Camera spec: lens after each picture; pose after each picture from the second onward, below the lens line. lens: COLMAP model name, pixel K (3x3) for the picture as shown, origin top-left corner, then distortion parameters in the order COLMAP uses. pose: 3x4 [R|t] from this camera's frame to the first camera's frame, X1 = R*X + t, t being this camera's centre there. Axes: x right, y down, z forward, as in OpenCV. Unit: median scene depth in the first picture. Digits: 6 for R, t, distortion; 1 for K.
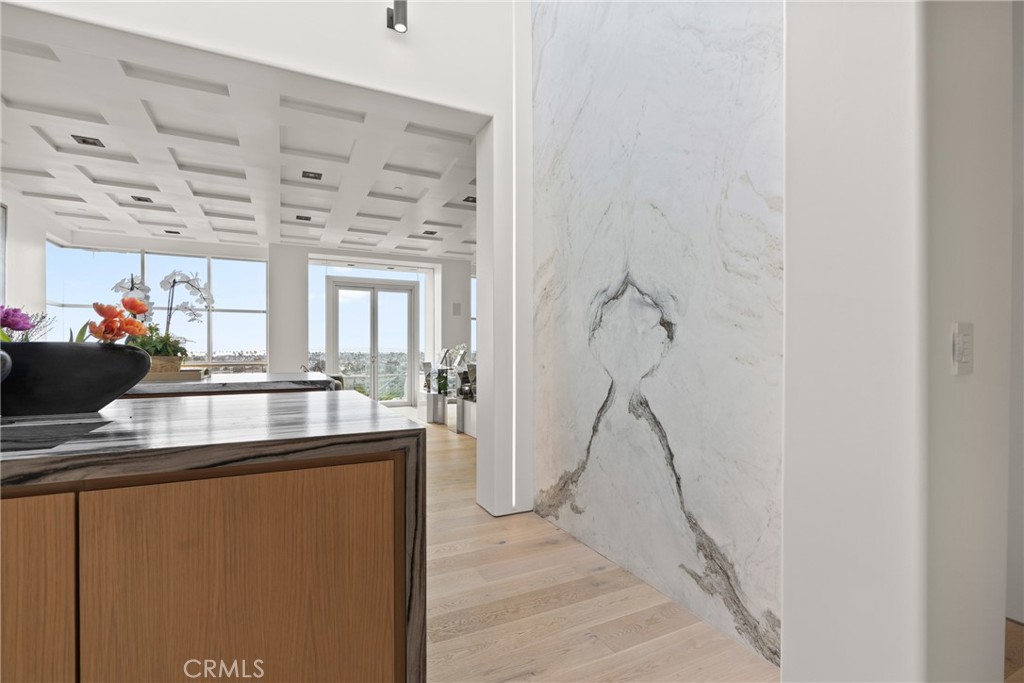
lens RADIAL K [[466.5, 0, 516.1], [0, 466.5, 346.8], [0, 0, 1]] dist [-0.015486, 0.005465]
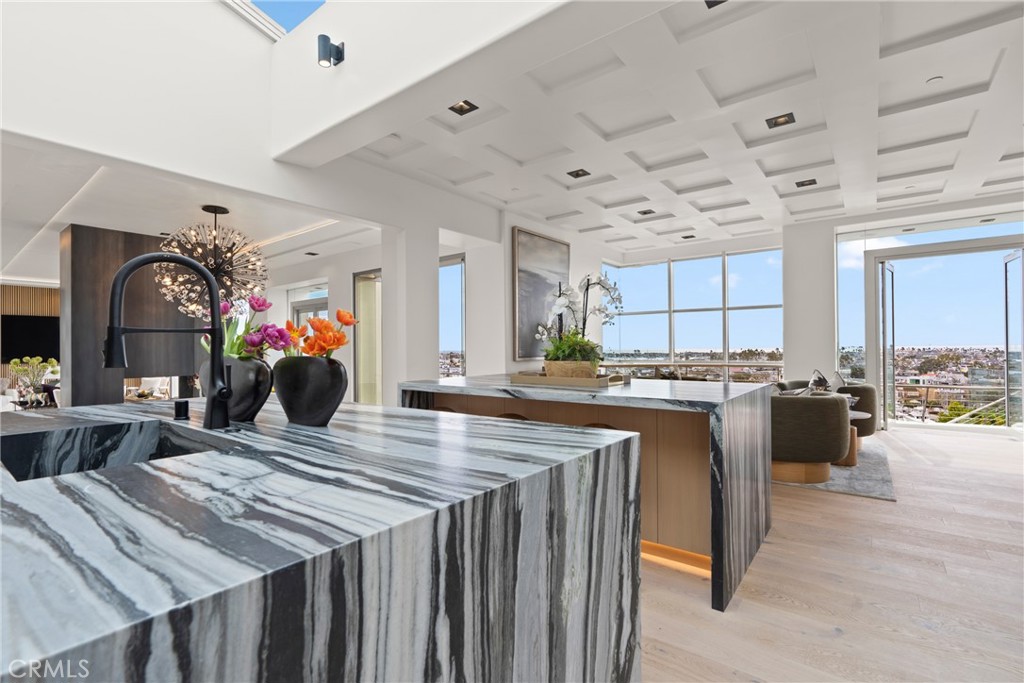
lens RADIAL K [[466.5, 0, 509.5], [0, 466.5, 346.3], [0, 0, 1]] dist [-0.015486, 0.005465]
pose [[0.422414, -0.004767, -0.906391, 0.037728], [0.010689, 0.999943, -0.000277, -0.005898], [0.906340, -0.009572, 0.422440, 0.199314]]
